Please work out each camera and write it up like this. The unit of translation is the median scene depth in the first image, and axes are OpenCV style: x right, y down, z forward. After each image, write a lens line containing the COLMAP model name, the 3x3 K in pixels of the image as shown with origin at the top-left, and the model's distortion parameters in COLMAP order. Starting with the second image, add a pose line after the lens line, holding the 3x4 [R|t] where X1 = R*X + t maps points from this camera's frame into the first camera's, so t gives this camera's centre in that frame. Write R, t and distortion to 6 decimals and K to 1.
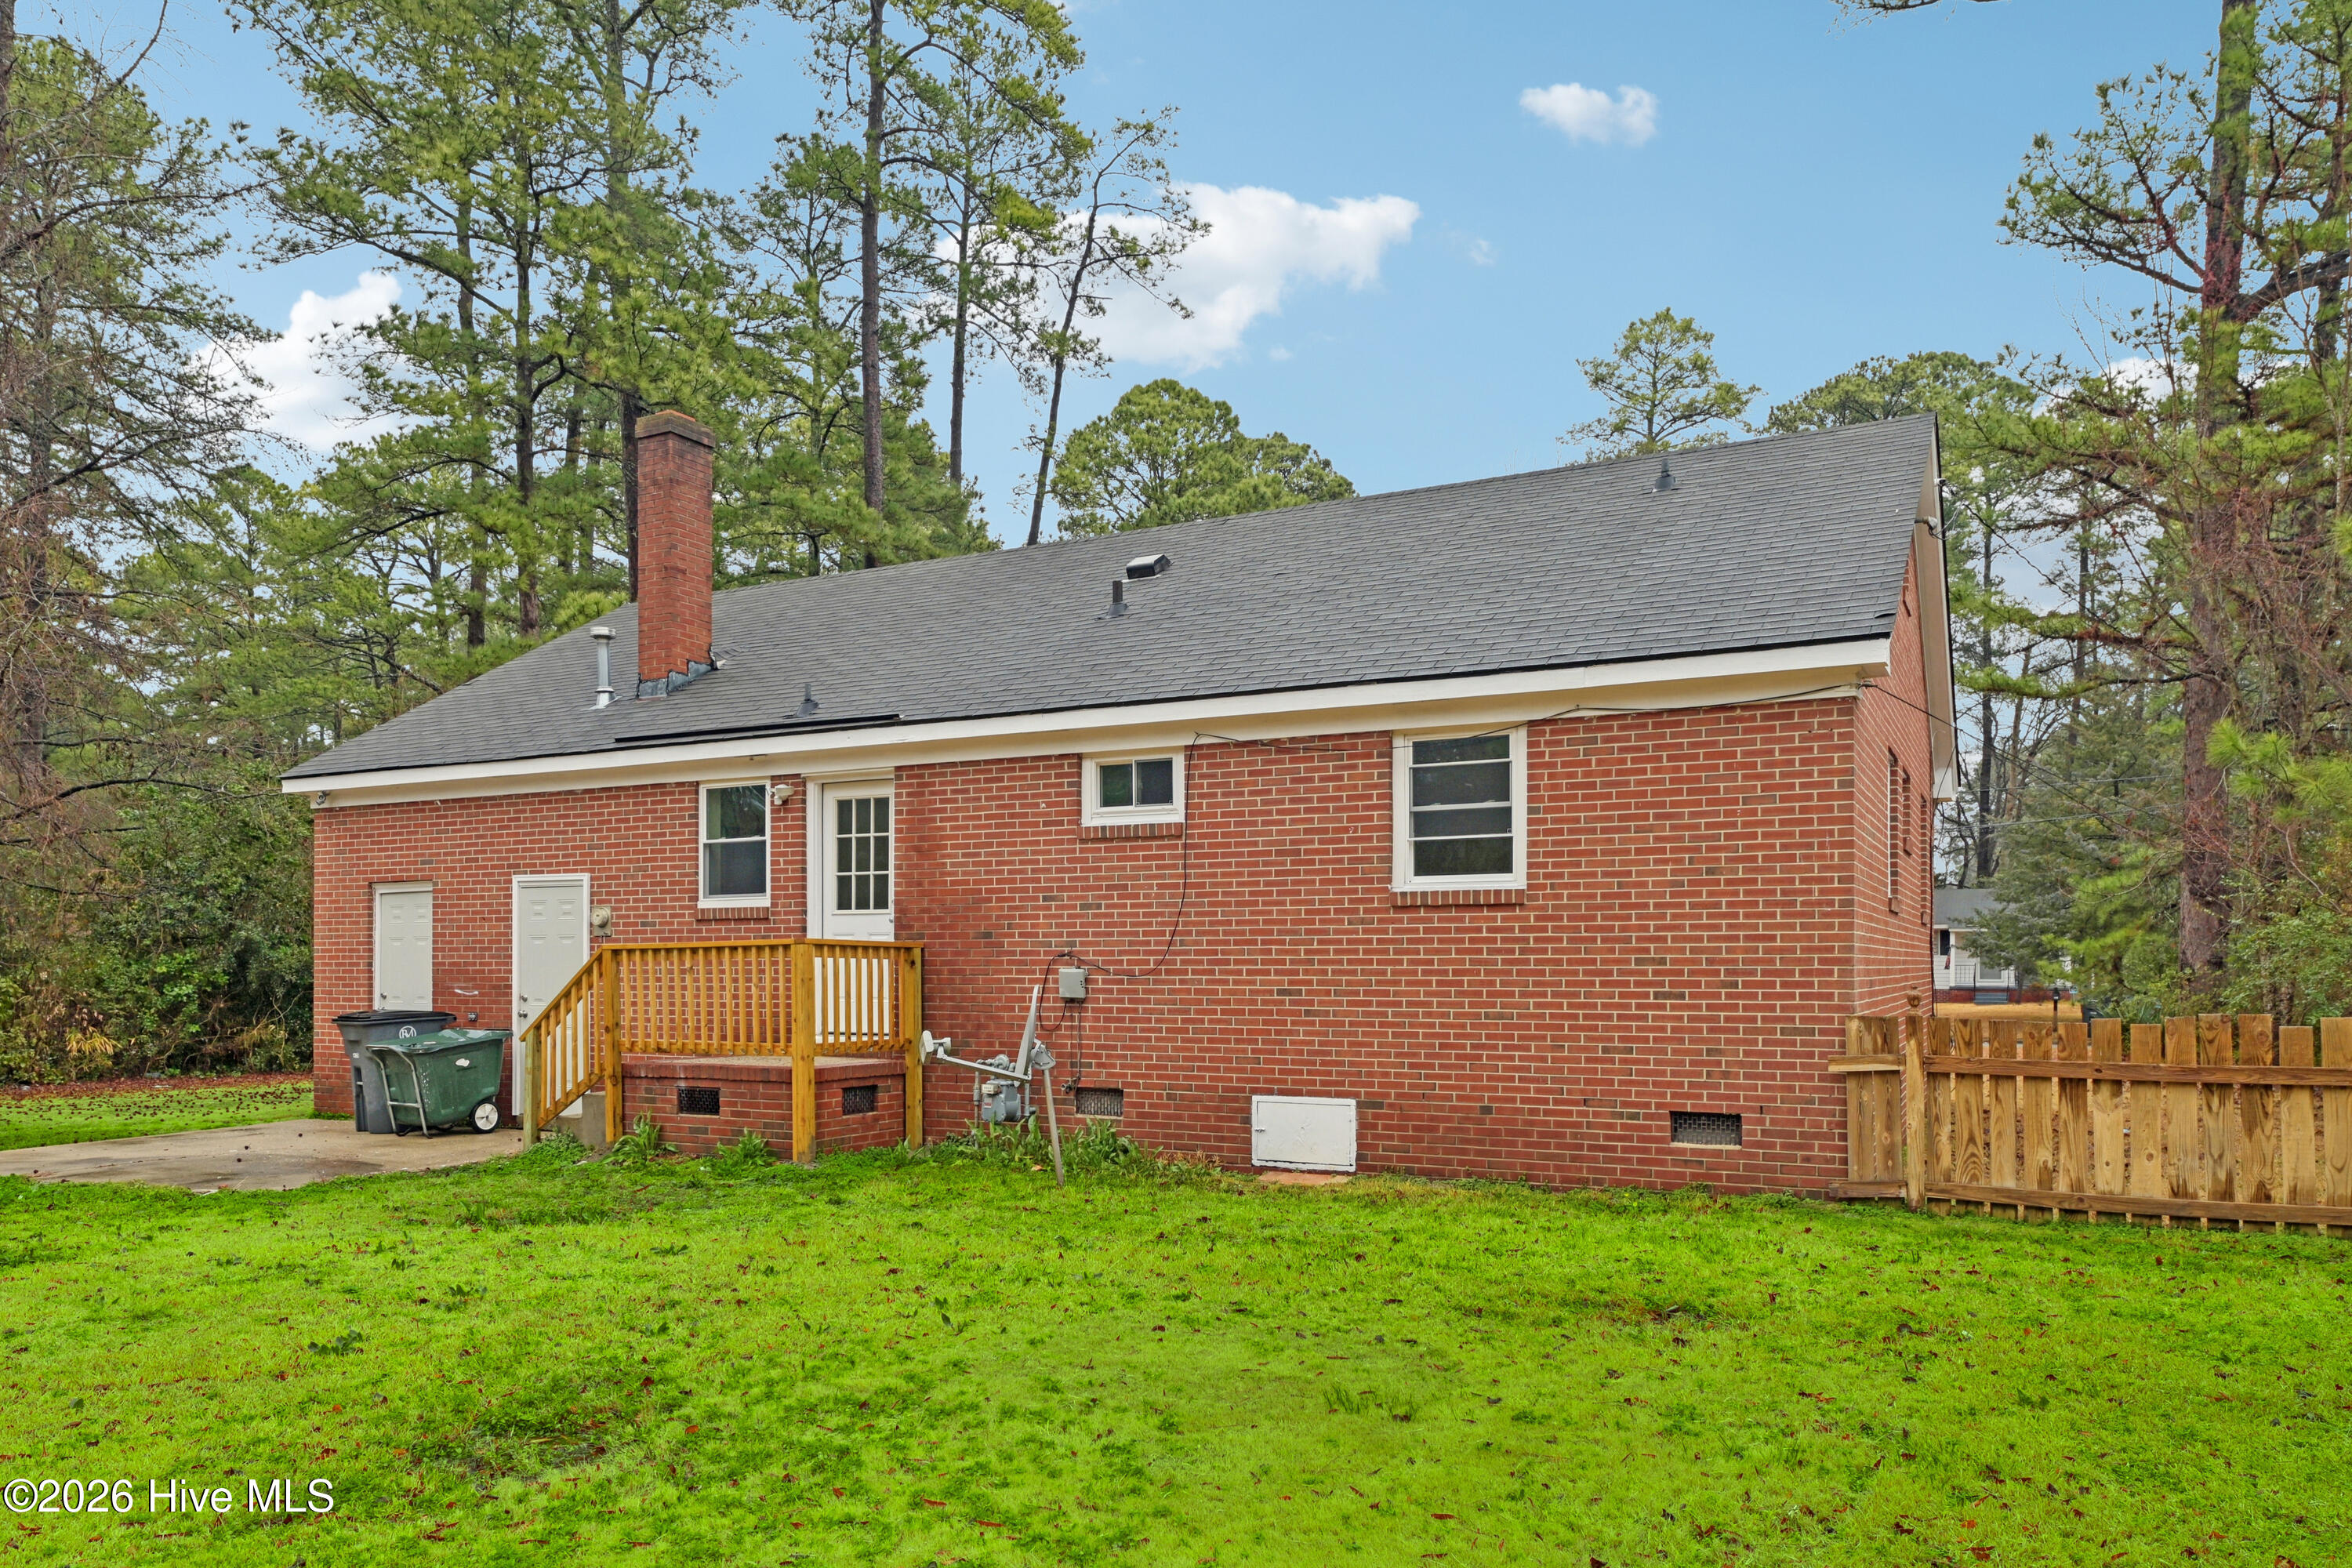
lens RADIAL K [[1620.1, 0, 1189.2], [0, 1620.1, 790.6], [0, 0, 1]] dist [0.001523, -0.004554]
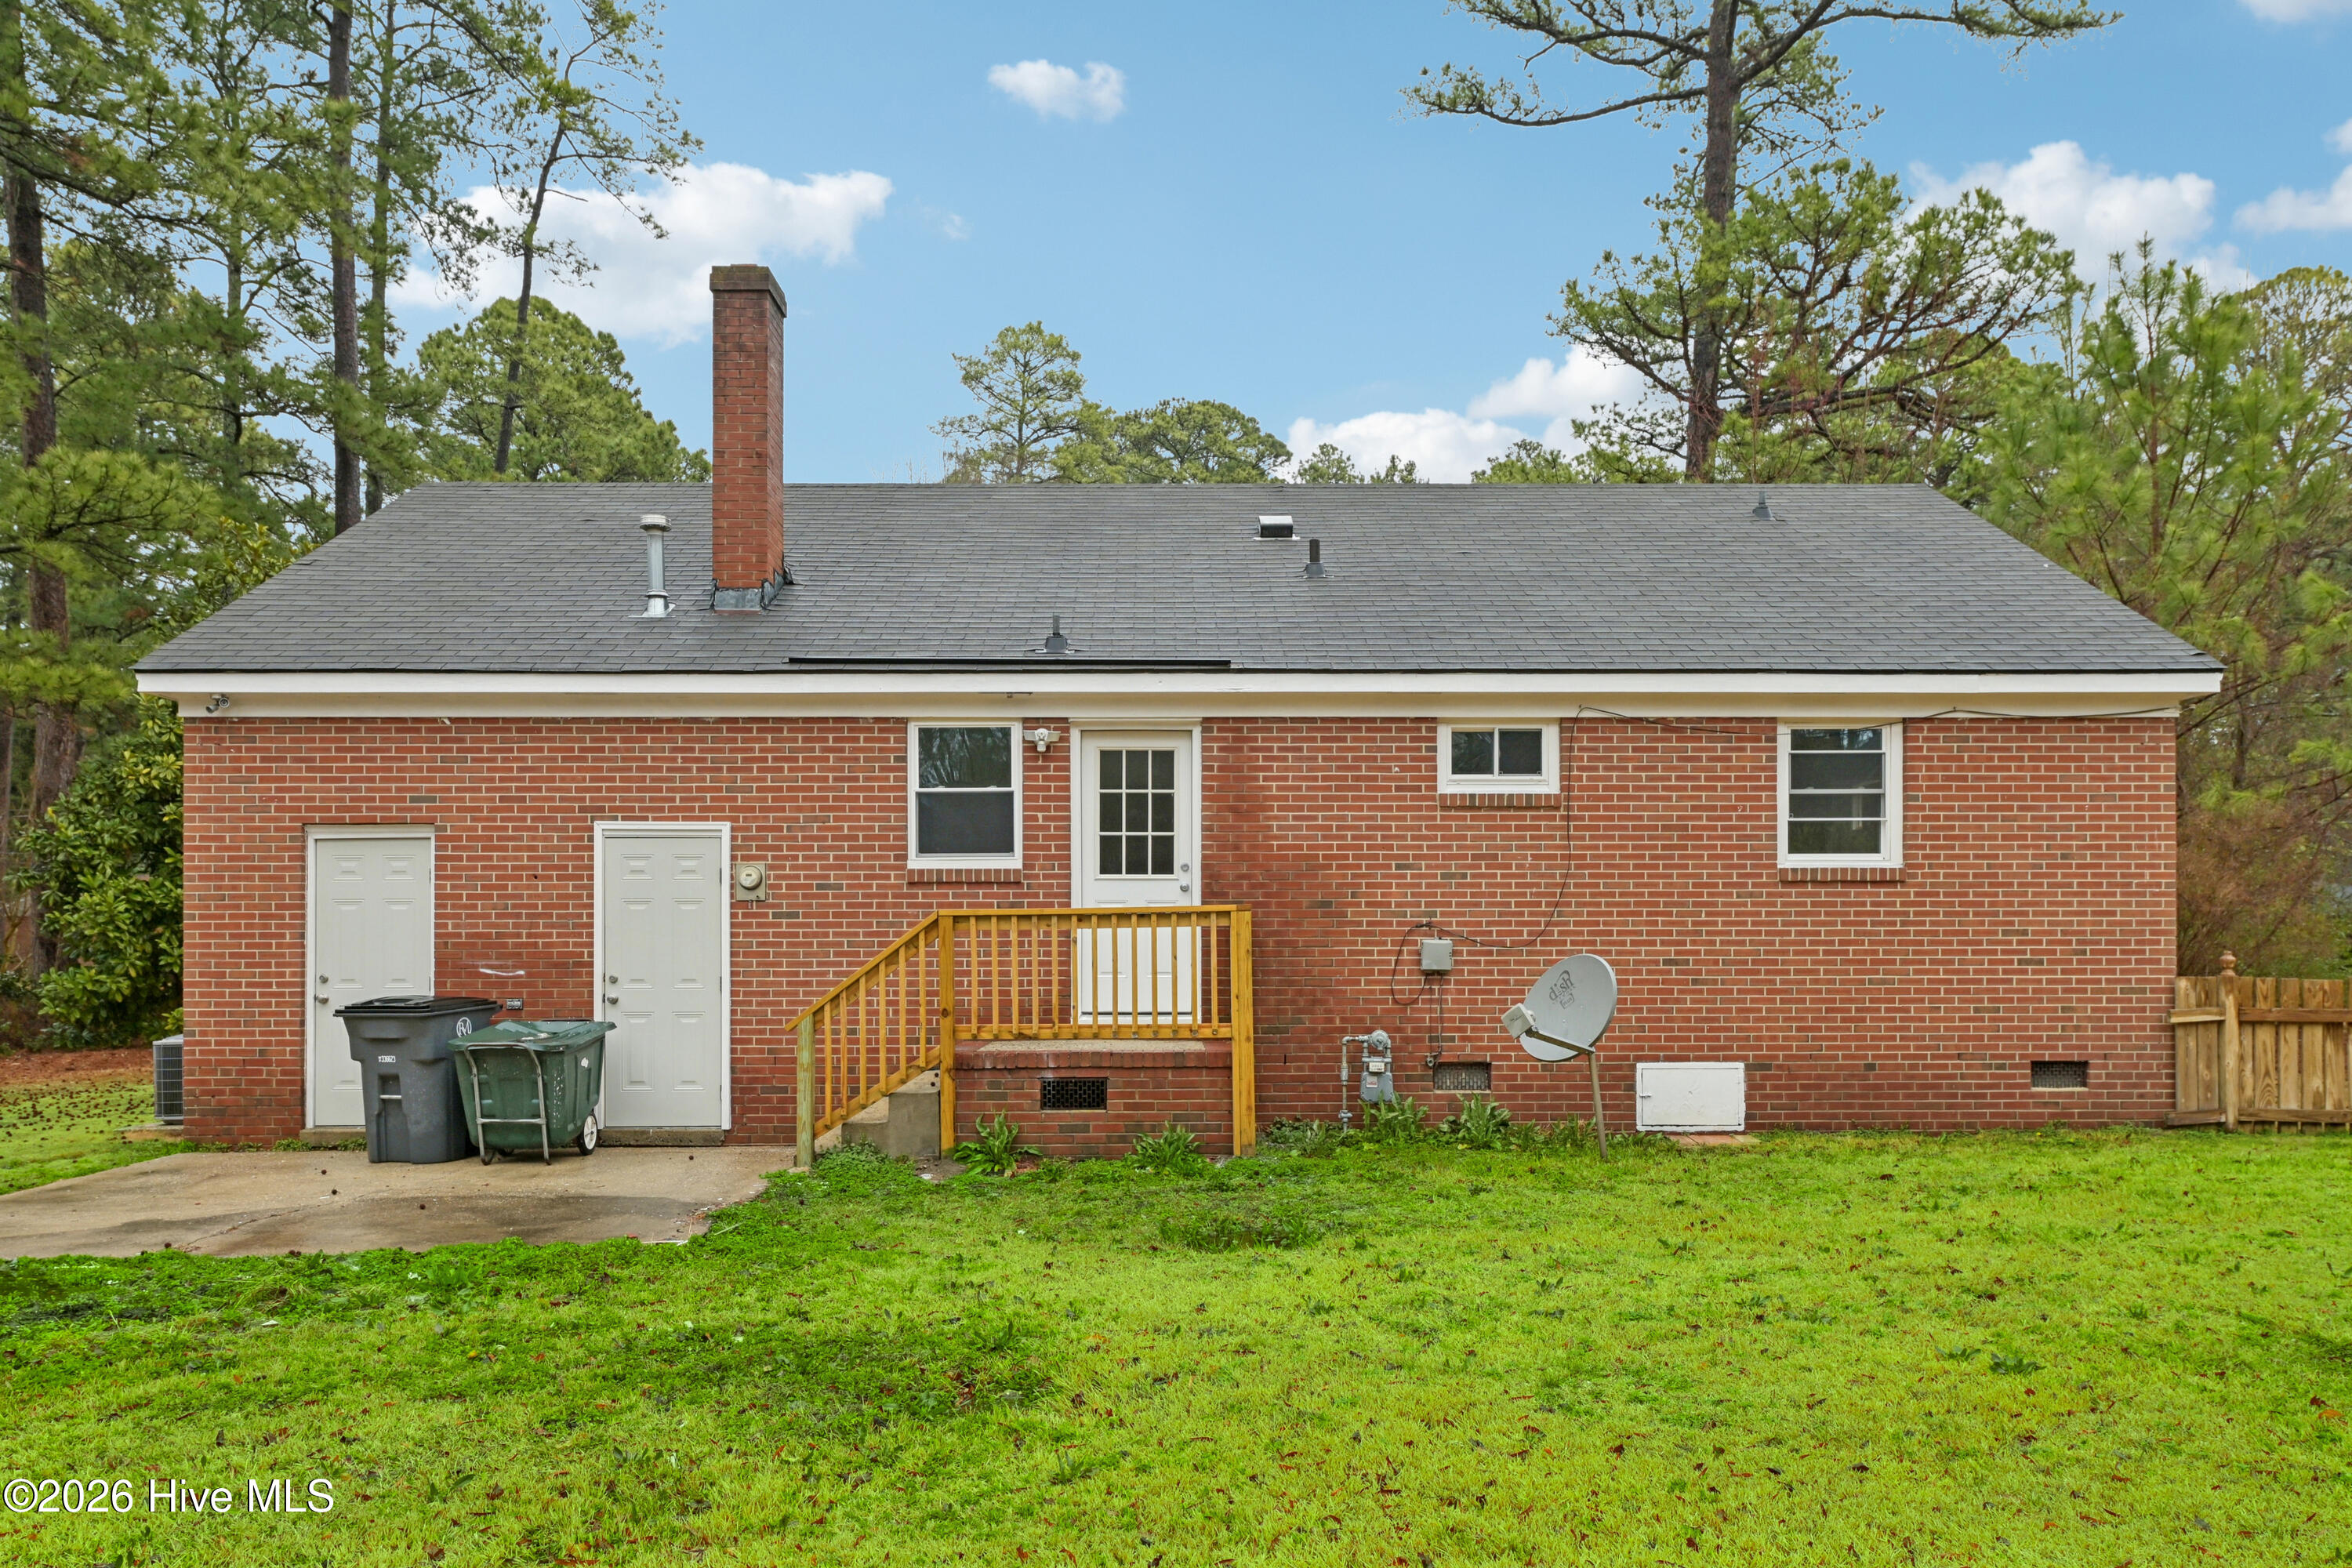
lens RADIAL K [[1620.1, 0, 1184.3], [0, 1620.1, 785.5], [0, 0, 1]] dist [0.001523, -0.004554]
pose [[0.876627, 0.049093, 0.478659, -0.711701], [-0.050777, 0.998665, -0.009433, 0.036869], [-0.478483, -0.016035, 0.877950, 0.239322]]
